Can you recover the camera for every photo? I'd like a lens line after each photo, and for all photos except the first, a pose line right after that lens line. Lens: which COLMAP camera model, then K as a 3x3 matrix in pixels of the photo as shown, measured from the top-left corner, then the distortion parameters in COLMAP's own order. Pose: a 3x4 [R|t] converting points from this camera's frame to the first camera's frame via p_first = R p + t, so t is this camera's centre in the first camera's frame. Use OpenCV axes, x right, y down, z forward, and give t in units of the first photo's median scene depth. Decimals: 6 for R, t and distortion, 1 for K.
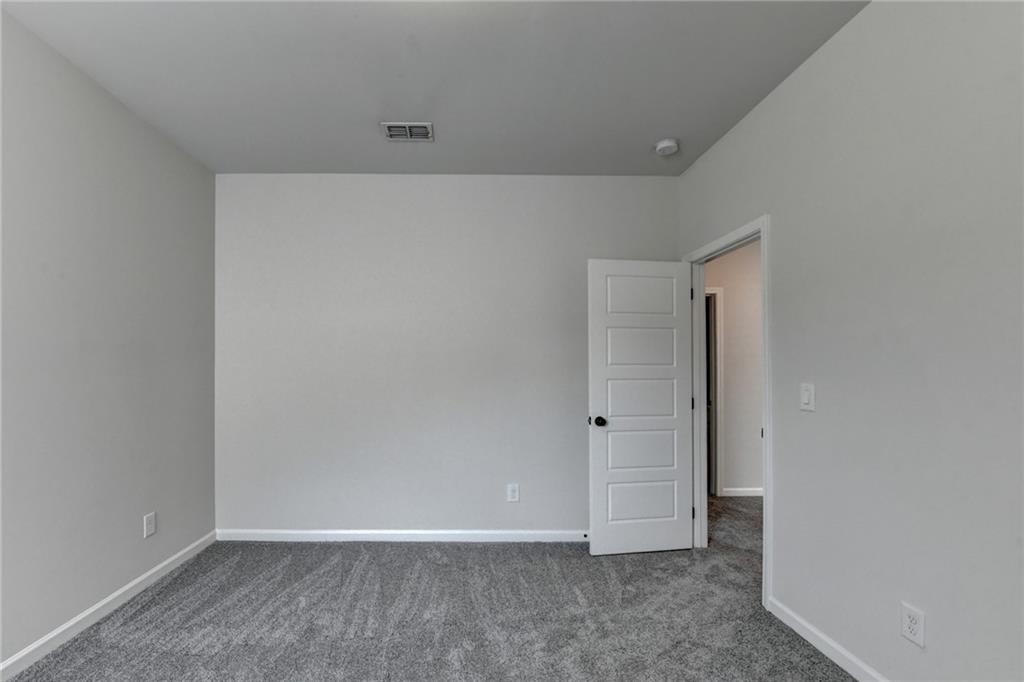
lens RADIAL K [[431.9, 0, 466.4], [0, 431.9, 369.6], [0, 0, 1]] dist [-0.016467, -0.000289]
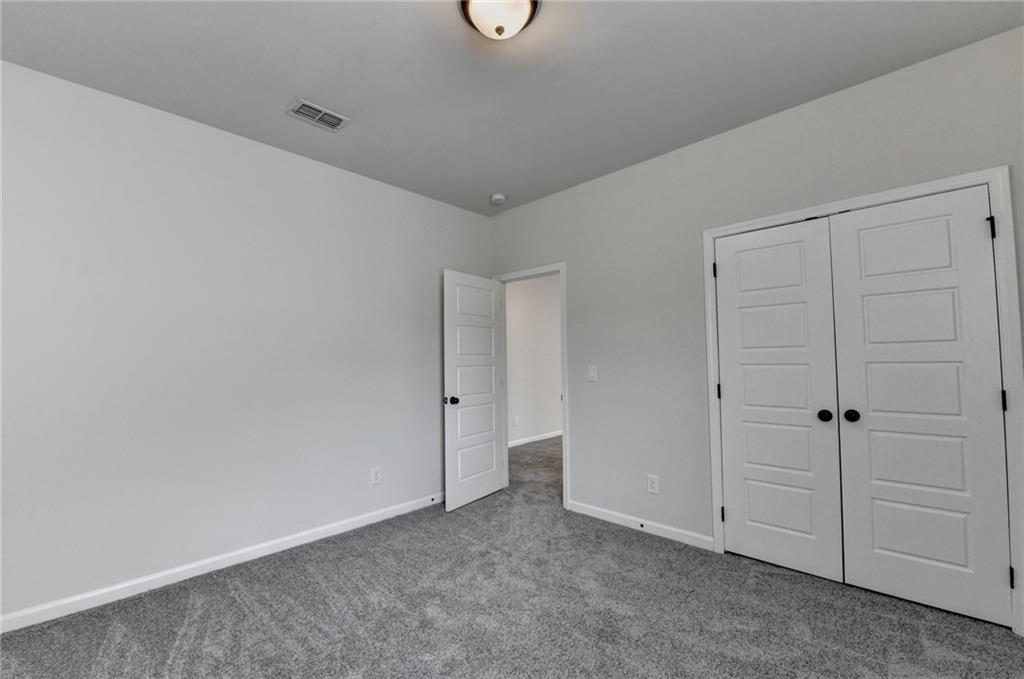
lens RADIAL K [[413.0, 0, 503.4], [0, 413.0, 344.7], [0, 0, 1]] dist [-0.008925, -0.000641]
pose [[0.706342, 0.018024, 0.707641, -0.469106], [0.008992, 0.999367, -0.034430, 0.001831], [-0.707814, 0.030682, 0.705733, 0.056490]]
